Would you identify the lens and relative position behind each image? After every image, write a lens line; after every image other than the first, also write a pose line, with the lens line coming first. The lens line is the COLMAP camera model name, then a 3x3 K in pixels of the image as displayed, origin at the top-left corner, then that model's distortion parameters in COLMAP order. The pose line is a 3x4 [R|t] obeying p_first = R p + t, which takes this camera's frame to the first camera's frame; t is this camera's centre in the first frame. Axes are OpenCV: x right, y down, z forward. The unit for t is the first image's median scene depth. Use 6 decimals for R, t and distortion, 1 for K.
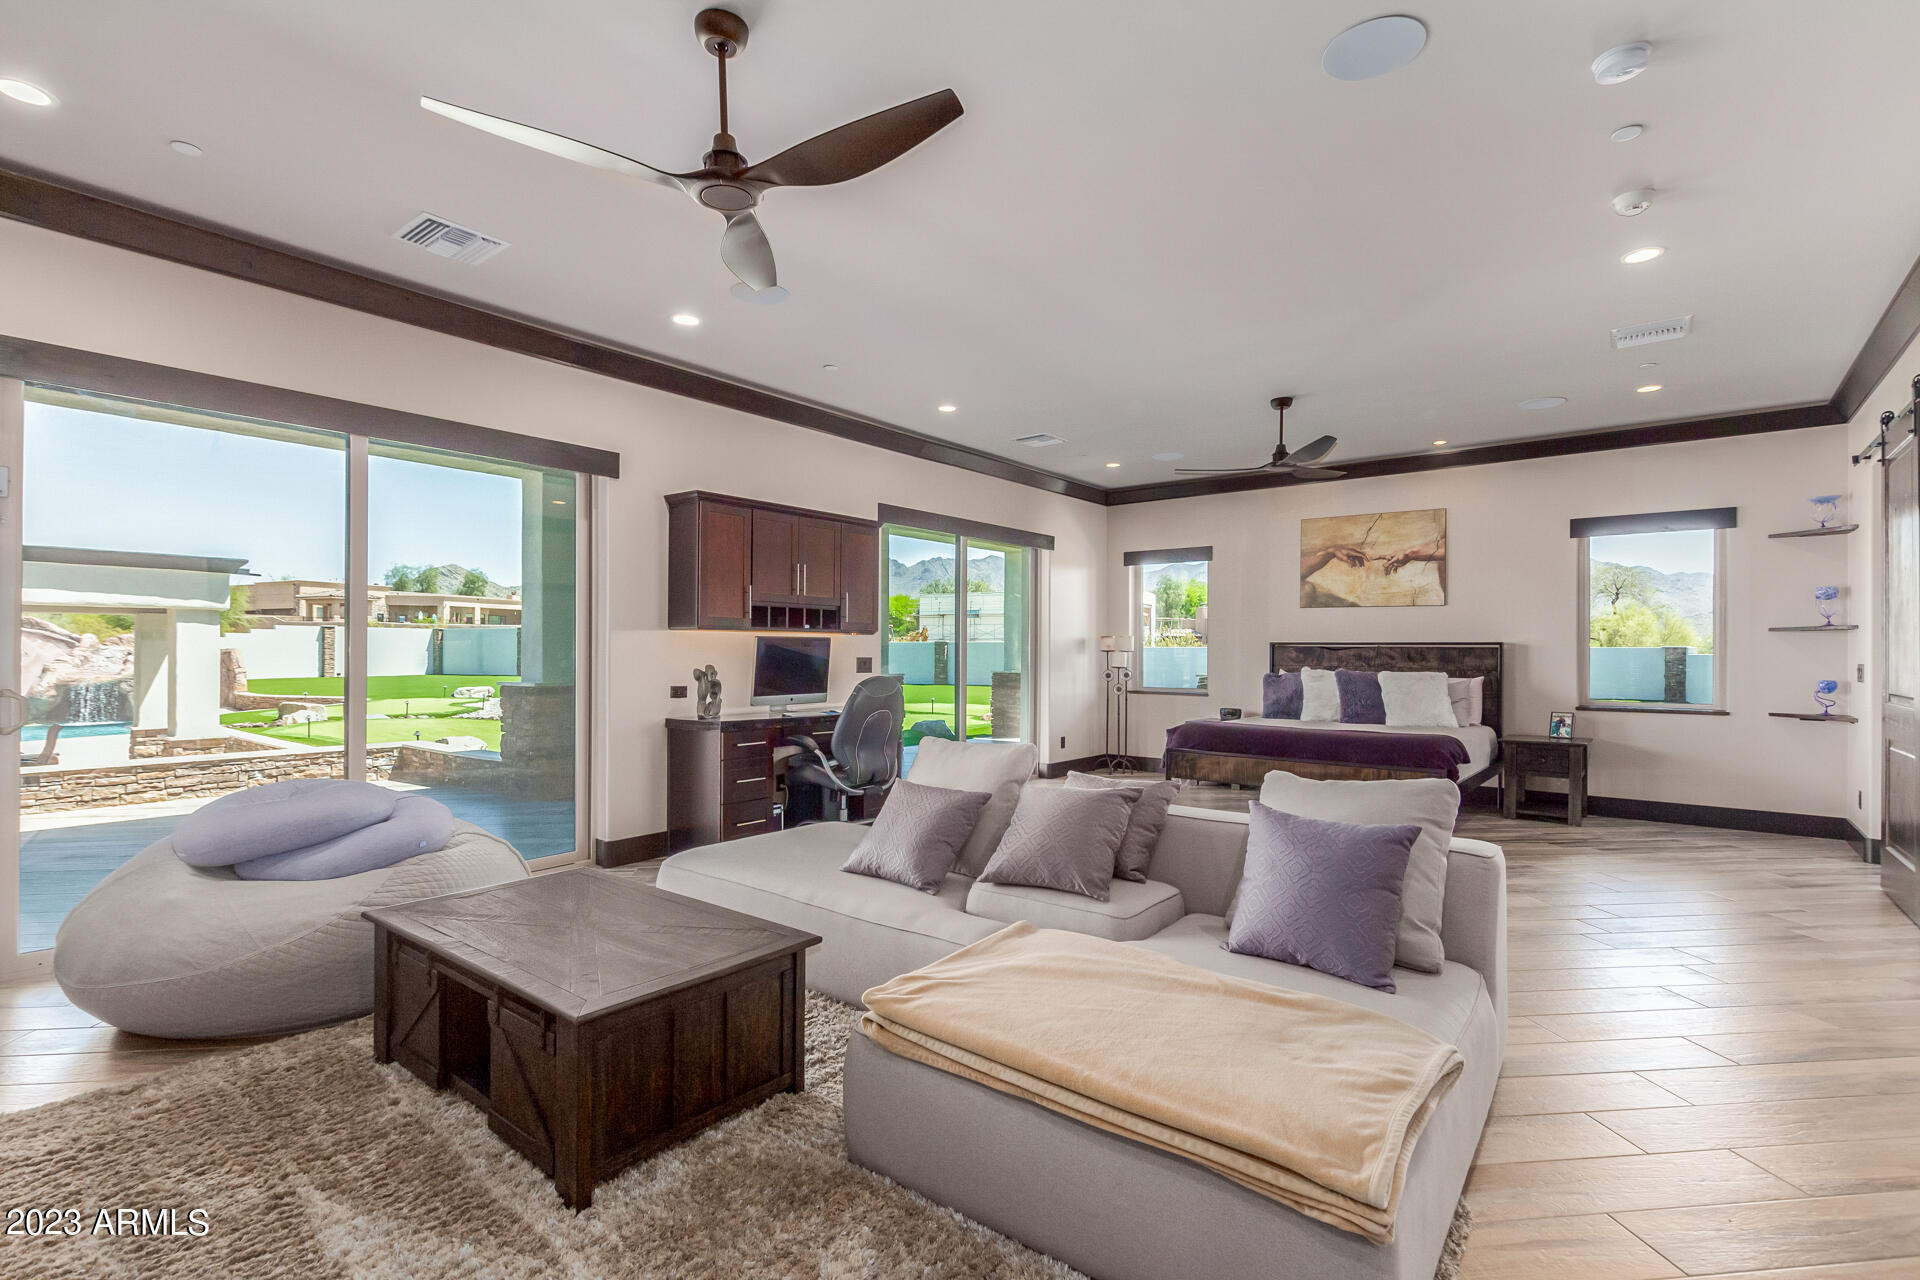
lens RADIAL K [[882.2, 0, 976.1], [0, 882.2, 646.5], [0, 0, 1]] dist [0.001206, 0.000371]
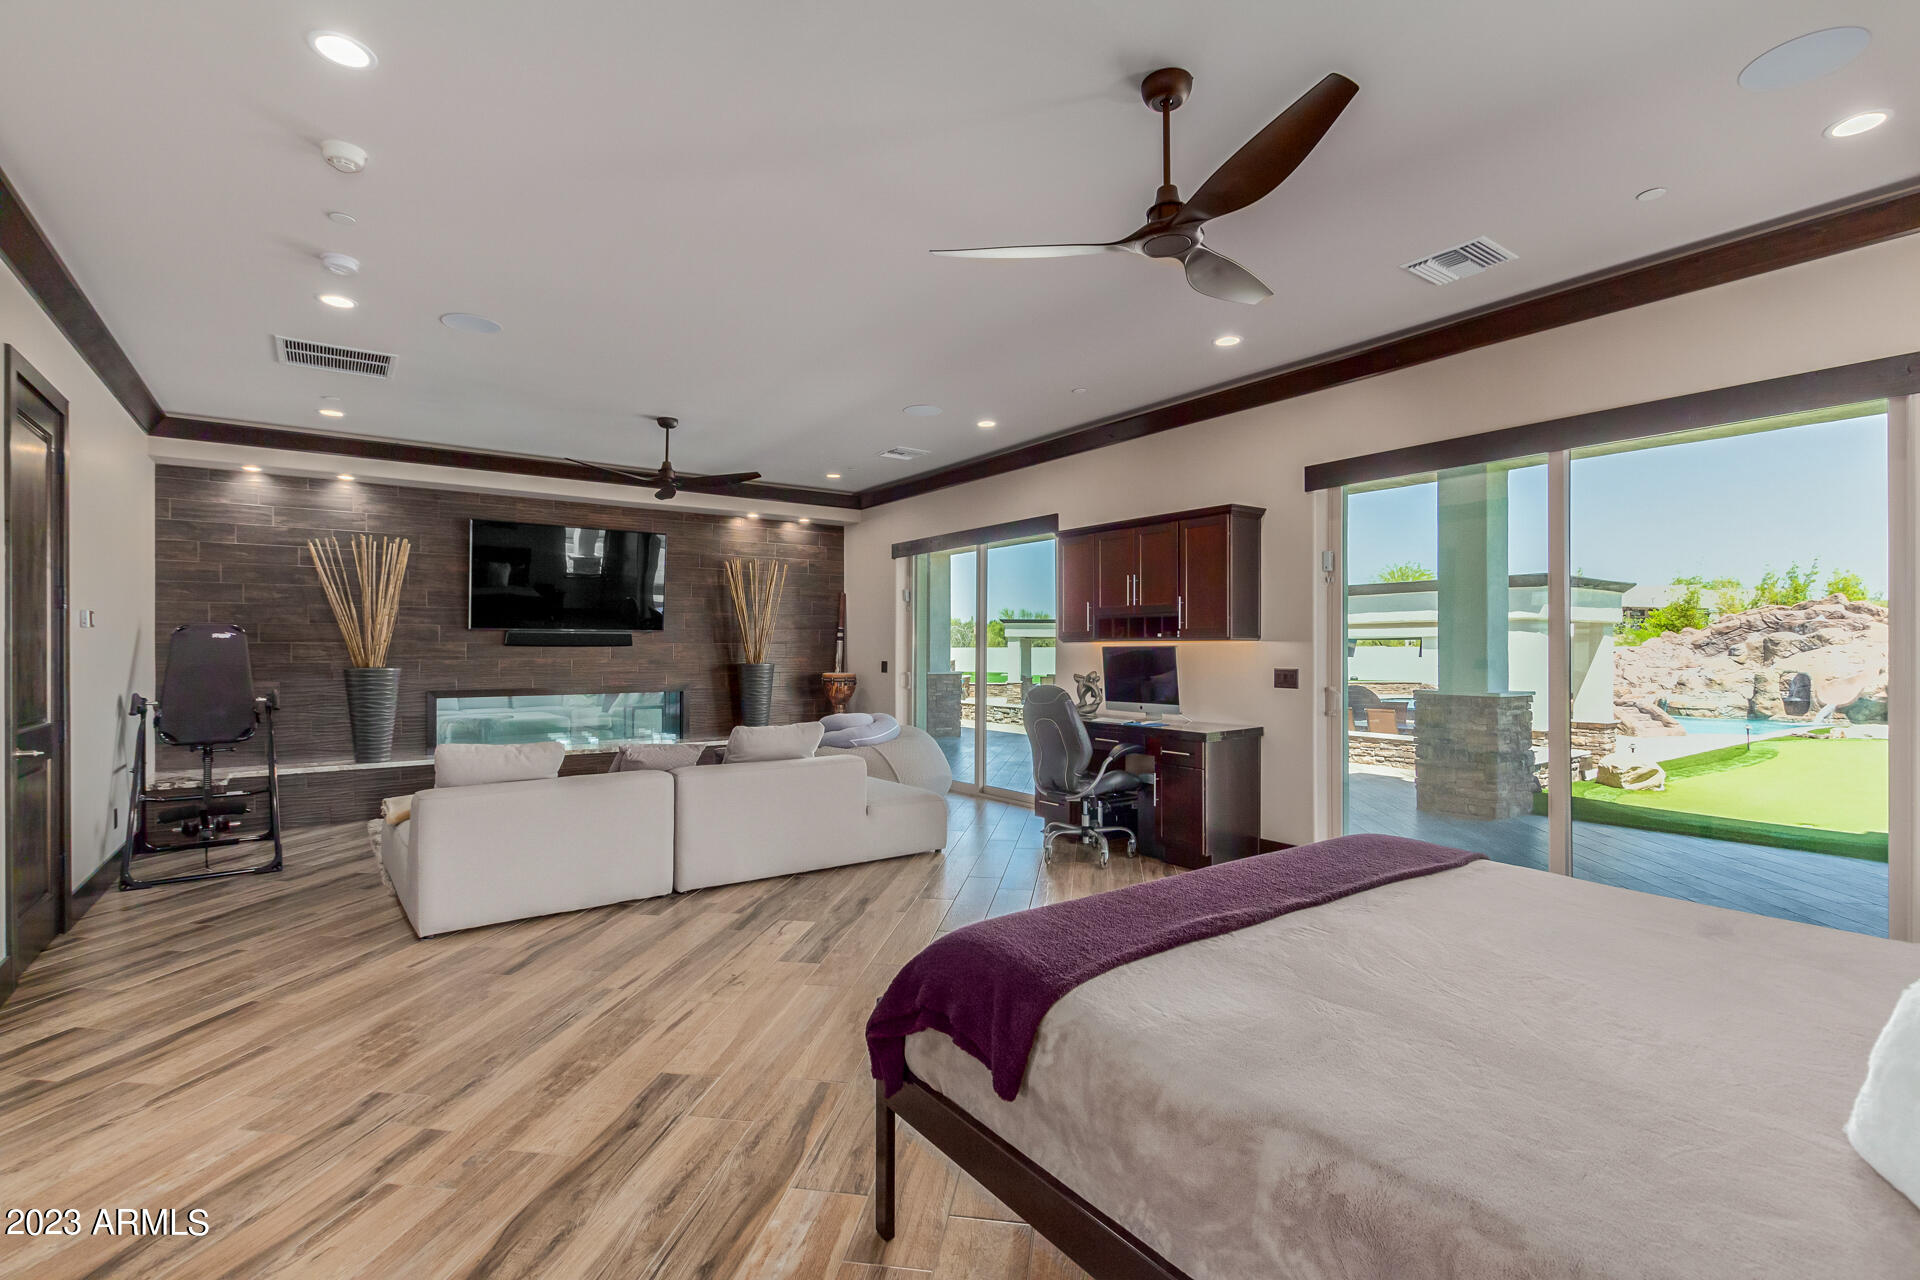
lens RADIAL K [[882.2, 0, 976.1], [0, 882.2, 646.5], [0, 0, 1]] dist [0.001206, 0.000371]
pose [[-0.261793, -0.002932, -0.965120, 0.745464], [0.002129, 0.999991, -0.003615, -0.006358], [0.965122, -0.003001, -0.261784, 0.979355]]
